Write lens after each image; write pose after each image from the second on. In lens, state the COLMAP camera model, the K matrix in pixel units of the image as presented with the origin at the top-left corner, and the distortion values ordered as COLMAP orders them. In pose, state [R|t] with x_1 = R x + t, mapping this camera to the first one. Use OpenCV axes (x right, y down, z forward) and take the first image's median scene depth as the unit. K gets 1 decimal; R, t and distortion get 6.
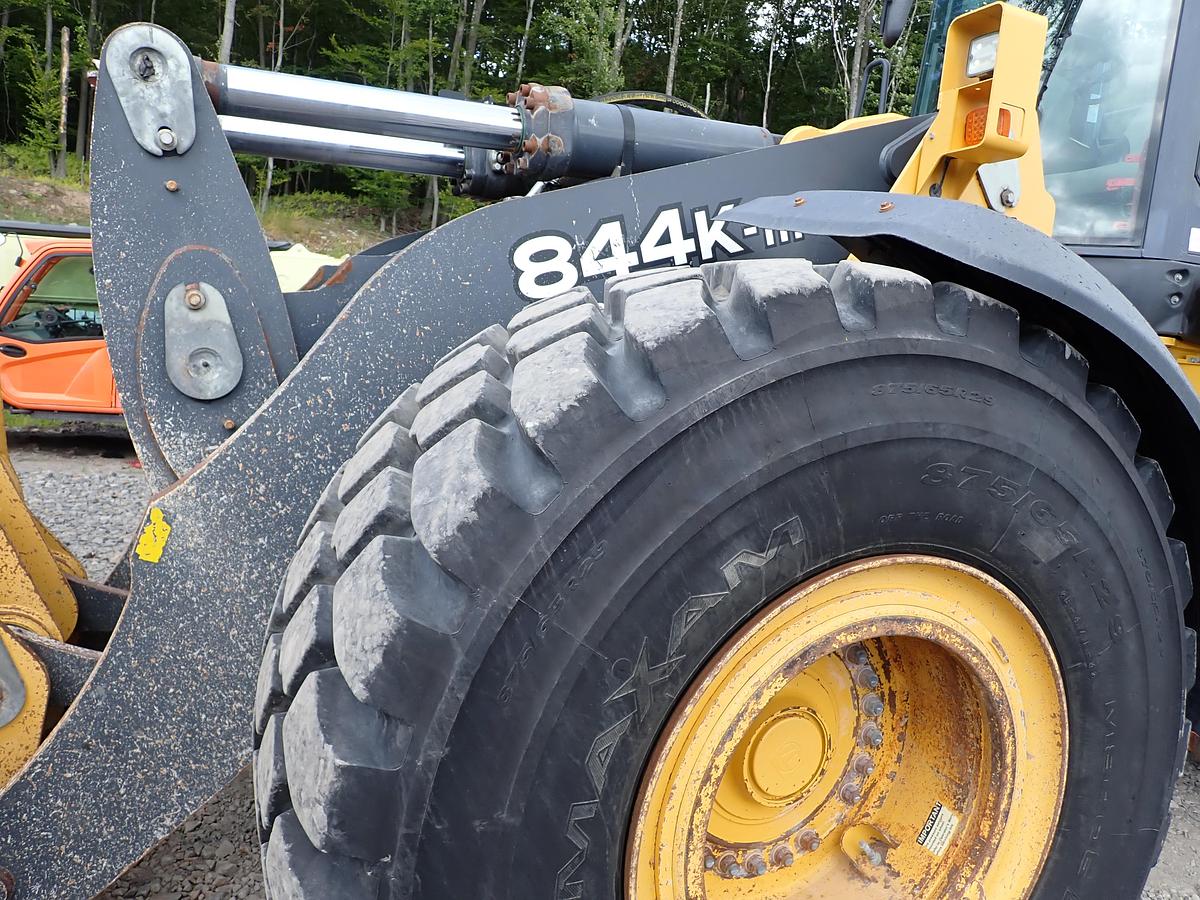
lens RADIAL K [[893.5, 0, 600.9], [0, 893.5, 448.3], [0, 0, 1]] dist [0.008233, -0.007086]
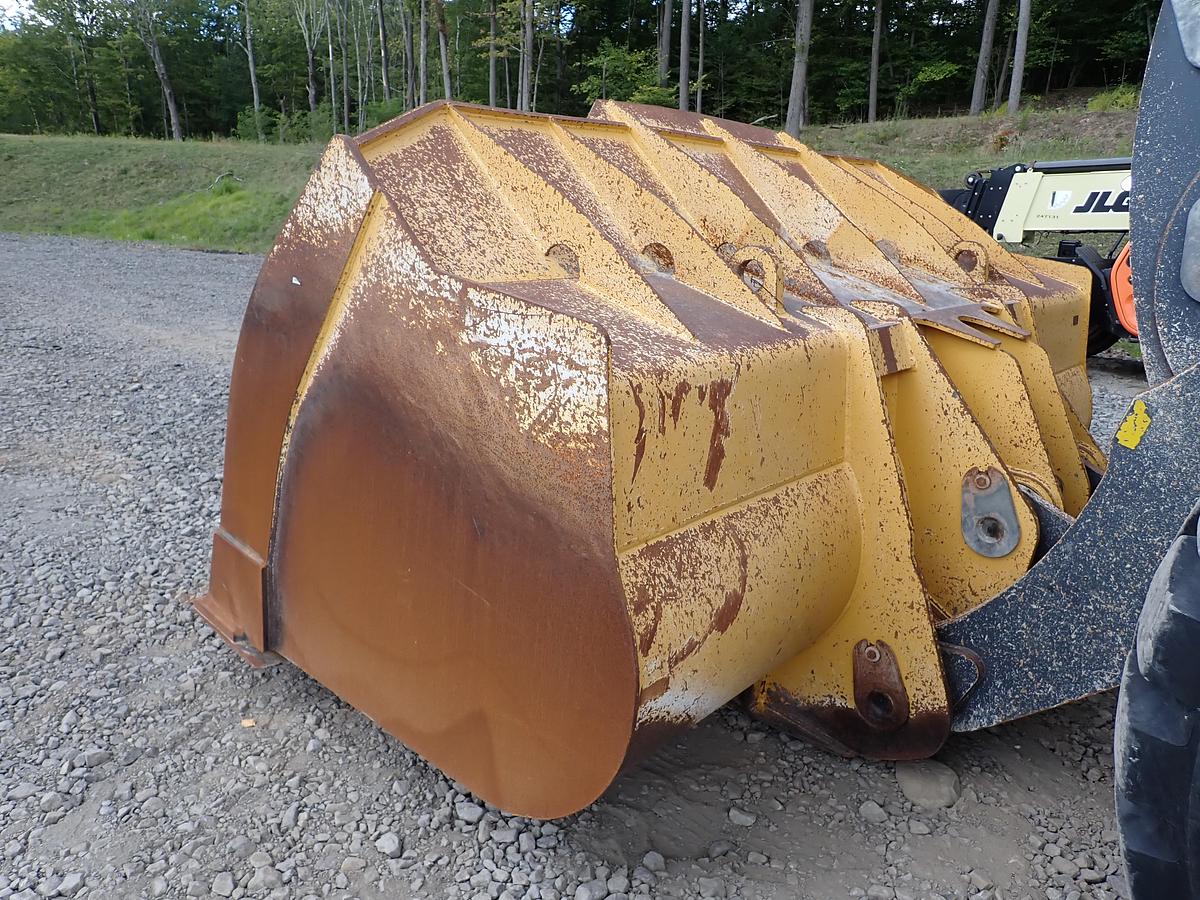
lens RADIAL K [[893.5, 0, 600.9], [0, 893.5, 450.1], [0, 0, 1]] dist [0.008233, -0.007086]
pose [[0.418185, 0.162377, -0.893731, 0.222828], [-0.100342, 0.986129, 0.132213, 0.046475], [0.902803, 0.034389, 0.428678, -0.079933]]
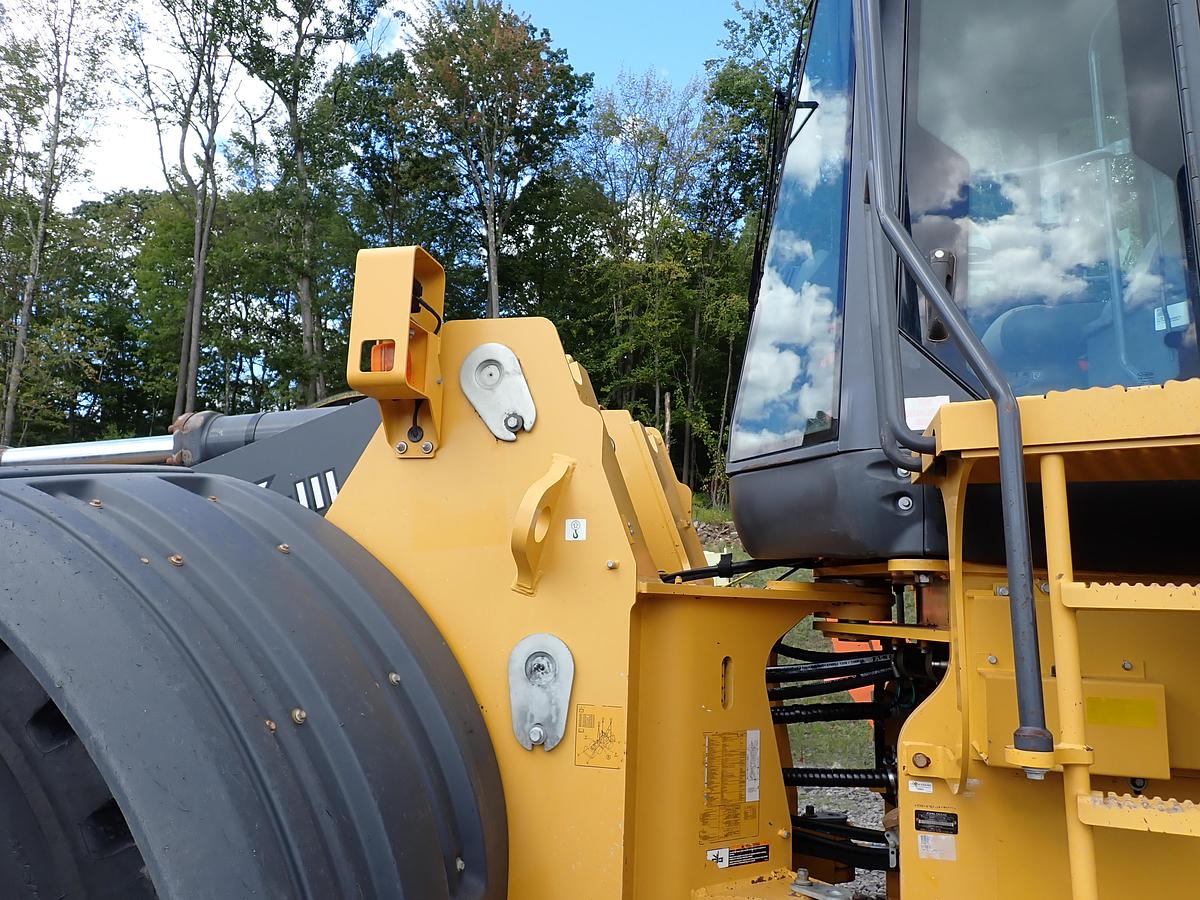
lens RADIAL K [[893.5, 0, 600.3], [0, 893.5, 448.1], [0, 0, 1]] dist [0.008233, -0.007086]
pose [[0.780046, -0.176048, -0.600445, 1.350945], [-0.025266, 0.949960, -0.311348, 0.013959], [0.625211, 0.258037, 0.736565, 0.547724]]
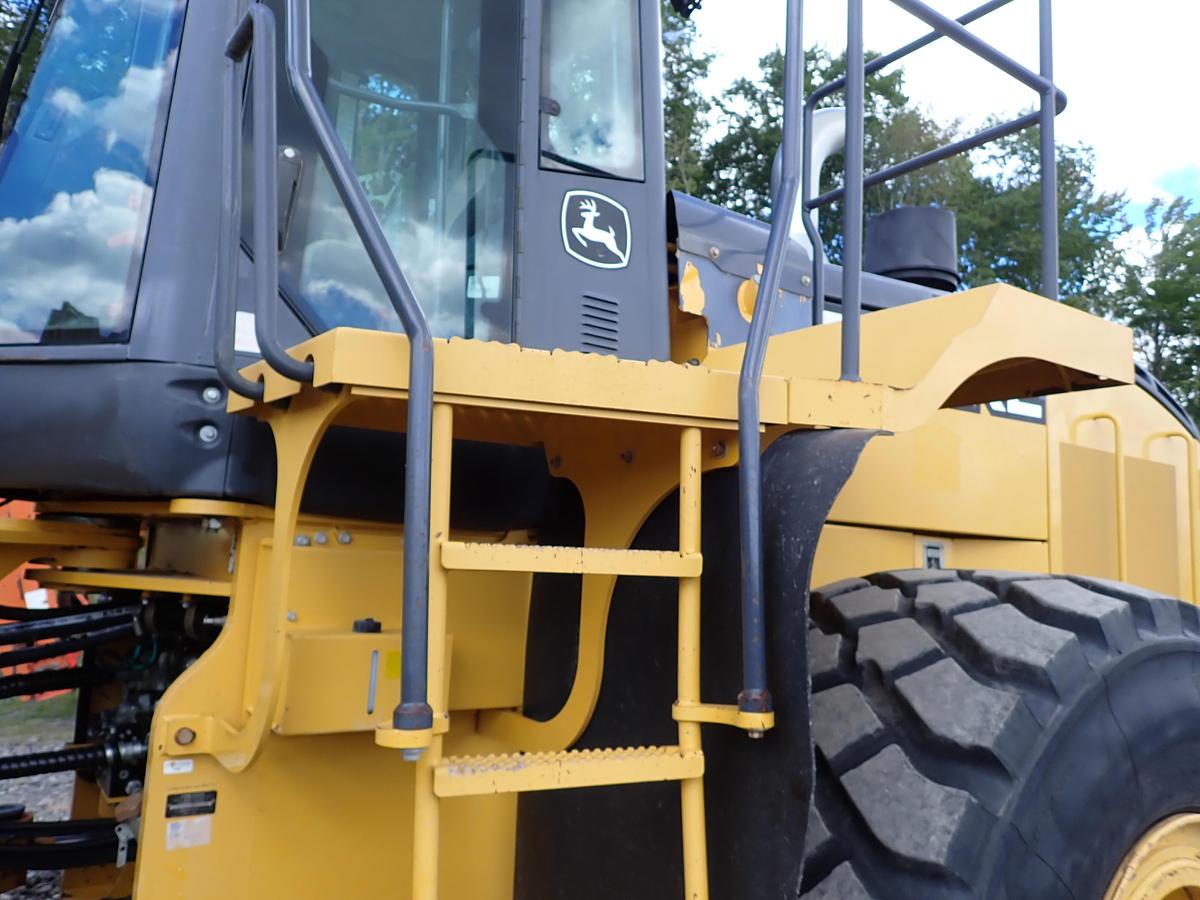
lens RADIAL K [[893.5, 0, 596.9], [0, 893.5, 444.7], [0, 0, 1]] dist [0.008233, -0.007086]
pose [[0.978395, -0.026981, 0.204978, 1.183351], [0.072264, 0.973542, -0.216781, -0.032124], [-0.193706, 0.226910, 0.954458, 0.651299]]
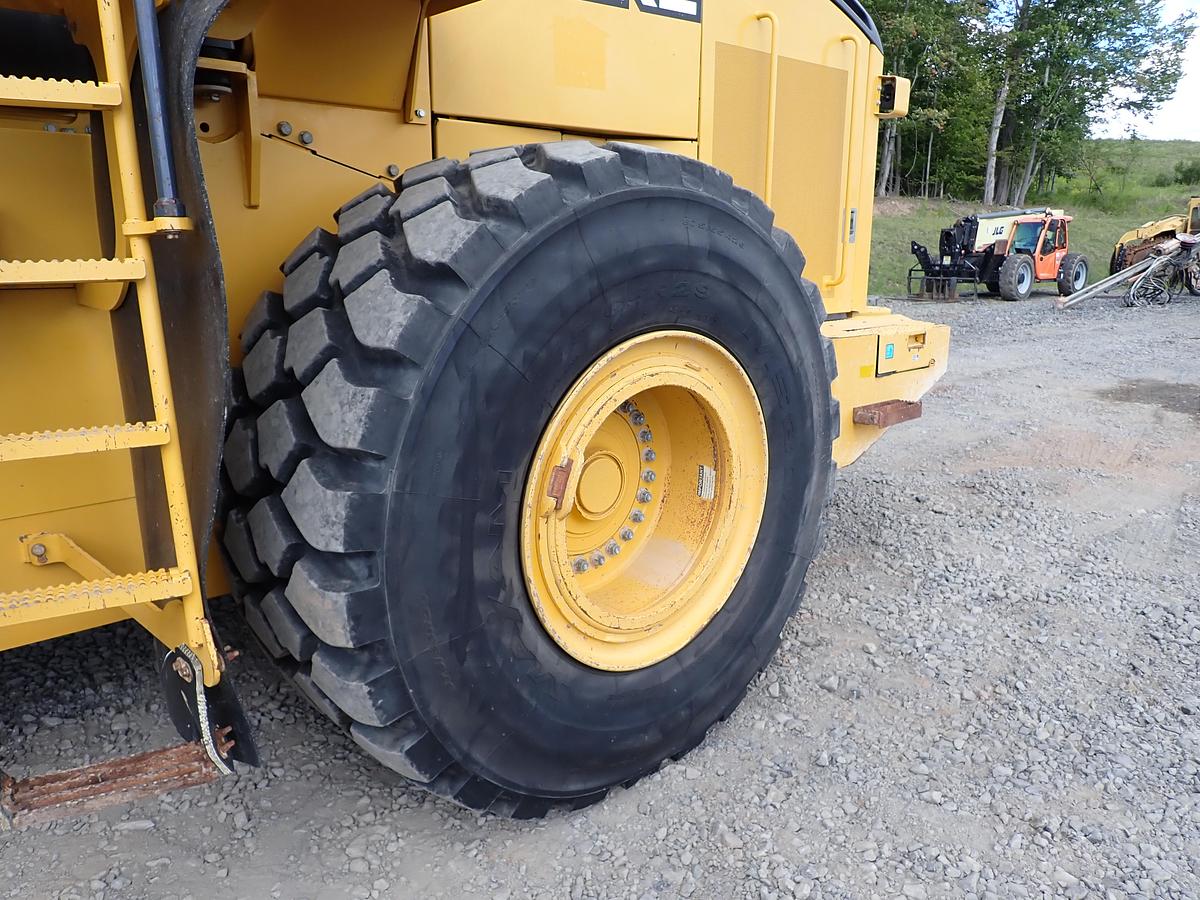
lens RADIAL K [[893.5, 0, 598.2], [0, 893.5, 448.2], [0, 0, 1]] dist [0.008233, -0.007086]
pose [[0.939707, -0.166155, 0.298904, 1.500973], [0.125285, 0.980534, 0.151184, 0.148190], [-0.318206, -0.104620, 0.942231, 0.424662]]
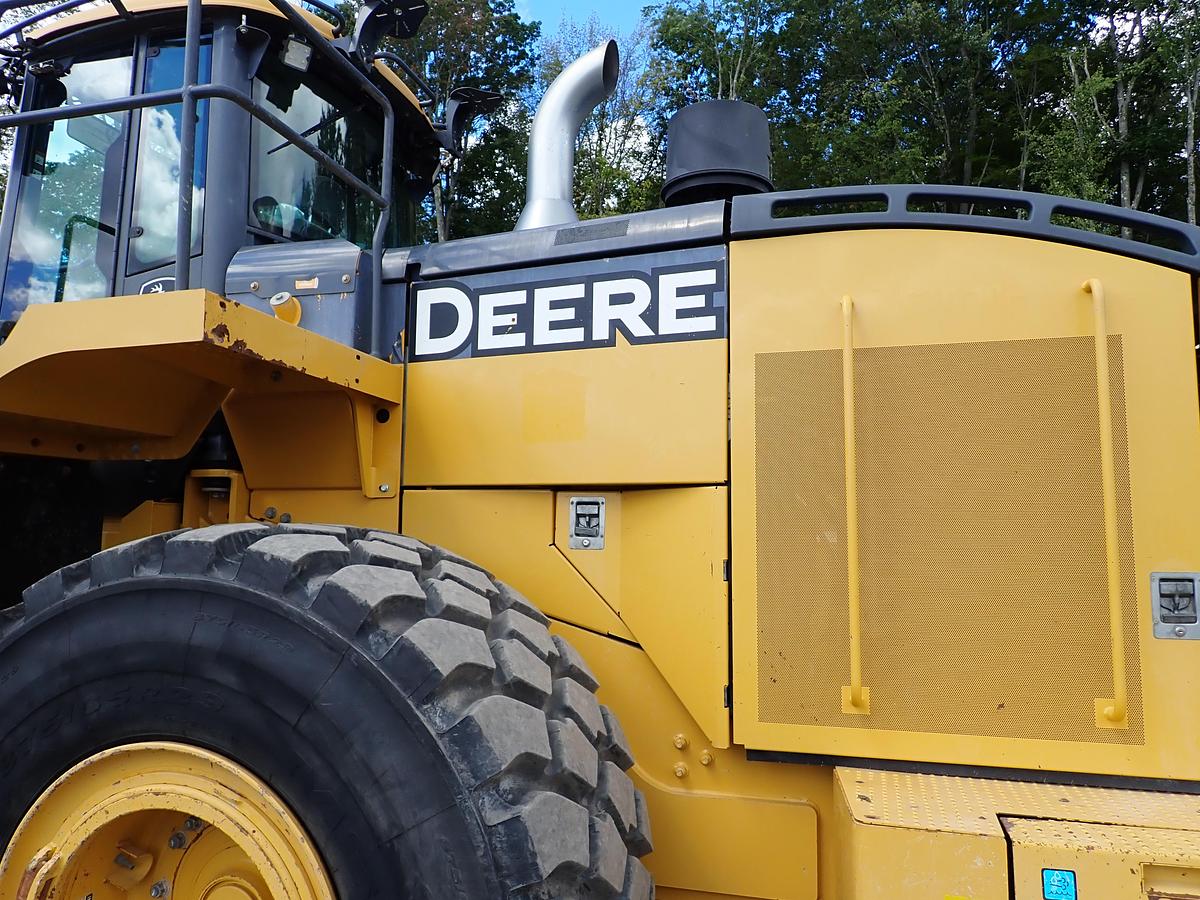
lens RADIAL K [[893.5, 0, 600.5], [0, 893.5, 448.0], [0, 0, 1]] dist [0.008233, -0.007086]
pose [[0.769885, -0.157186, -0.618523, 2.972180], [-0.005818, 0.967424, -0.253094, 0.118384], [0.638157, 0.198452, 0.743891, 1.012004]]
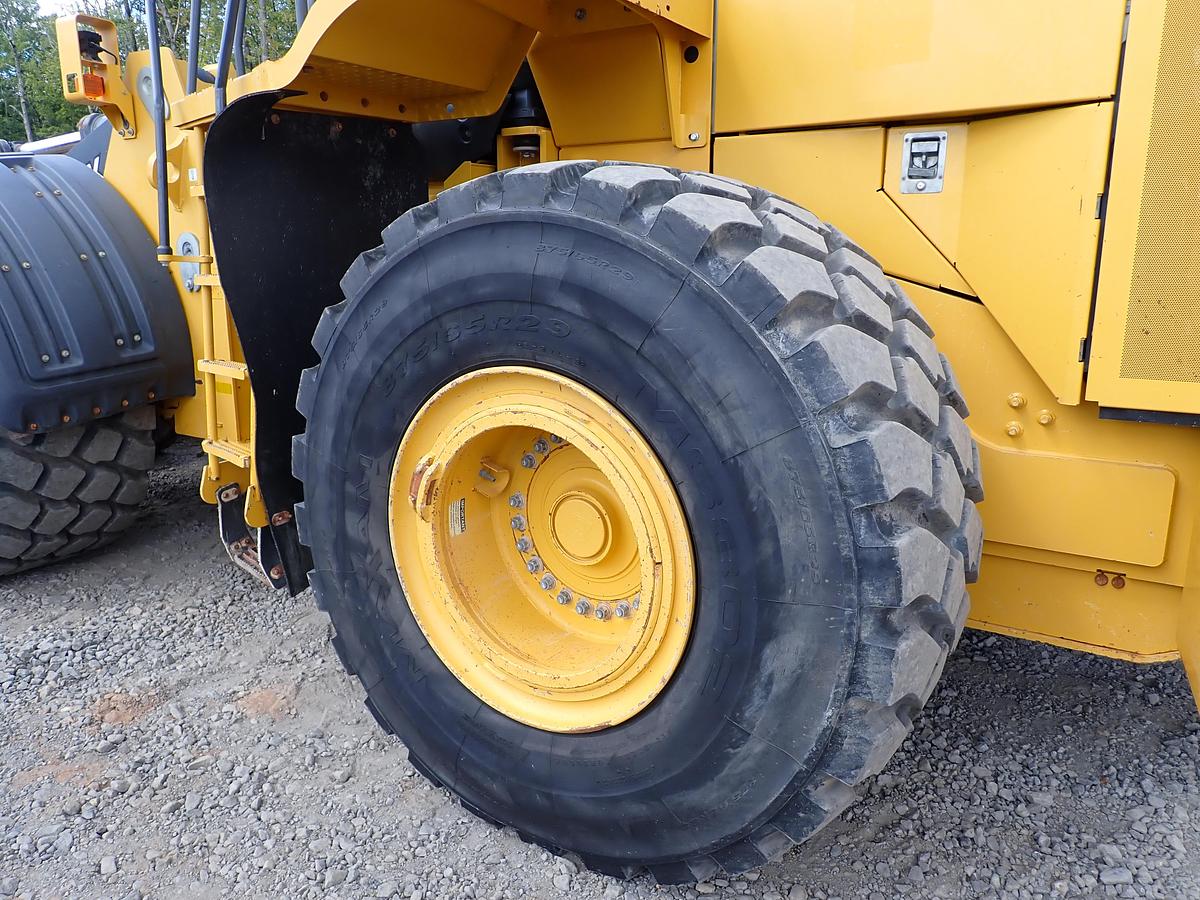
lens RADIAL K [[893.5, 0, 600.4], [0, 893.5, 448.5], [0, 0, 1]] dist [0.008233, -0.007086]
pose [[0.556248, 0.082589, -0.826902, 2.884597], [-0.037269, 0.996527, 0.074461, 0.198965], [0.830181, -0.010600, 0.557394, 0.990535]]
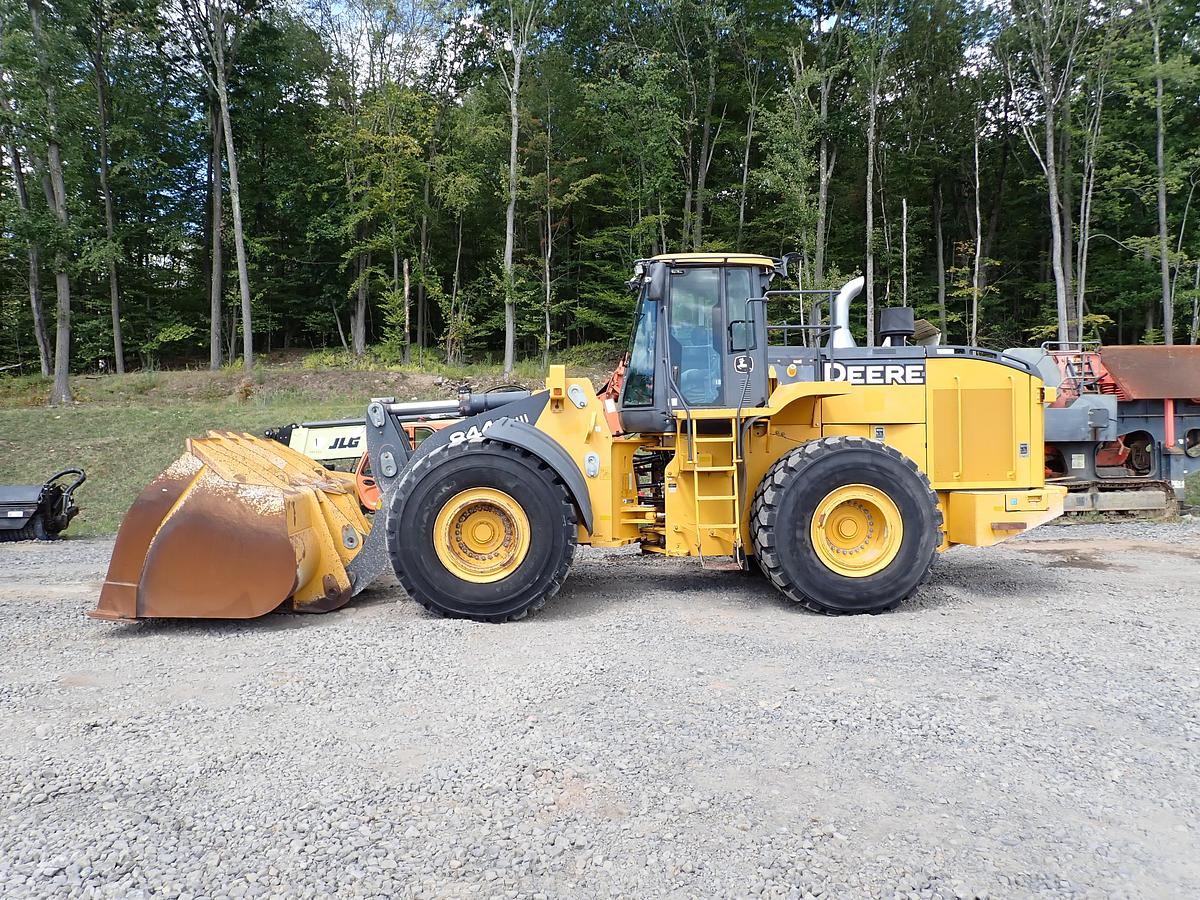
lens RADIAL K [[893.5, 0, 598.4], [0, 893.5, 450.3], [0, 0, 1]] dist [0.008233, -0.007086]
pose [[0.935526, -0.107586, -0.336477, 2.266676], [0.066726, 0.989167, -0.130756, 0.515727], [0.346899, 0.099874, 0.932570, -3.128753]]
